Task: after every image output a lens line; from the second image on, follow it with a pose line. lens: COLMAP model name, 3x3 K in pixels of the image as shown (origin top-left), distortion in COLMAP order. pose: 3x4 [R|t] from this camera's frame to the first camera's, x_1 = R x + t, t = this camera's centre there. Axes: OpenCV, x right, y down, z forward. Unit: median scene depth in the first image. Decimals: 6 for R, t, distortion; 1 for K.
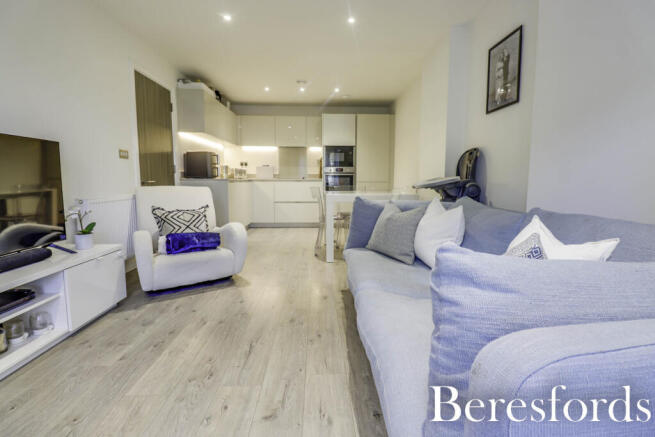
lens RADIAL K [[306.0, 0, 332.2], [0, 306.0, 212.9], [0, 0, 1]] dist [-0.000346, -0.011633]
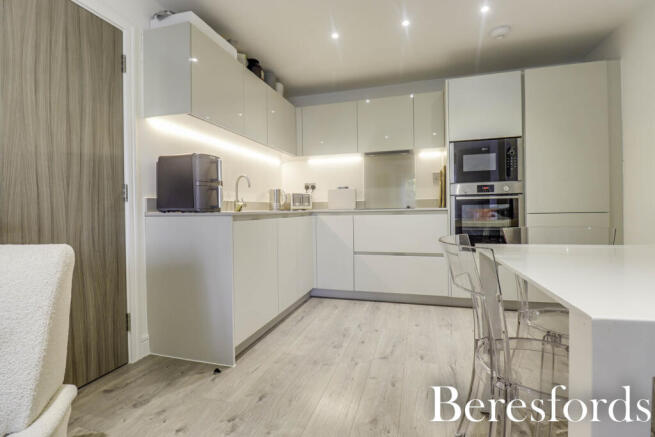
lens RADIAL K [[306.0, 0, 332.2], [0, 306.0, 212.9], [0, 0, 1]] dist [-0.000346, -0.011633]
pose [[0.946498, -0.015692, -0.322329, -0.050110], [-0.015865, 0.995347, -0.095042, -0.052320], [0.322321, 0.095071, 0.941844, 0.471170]]
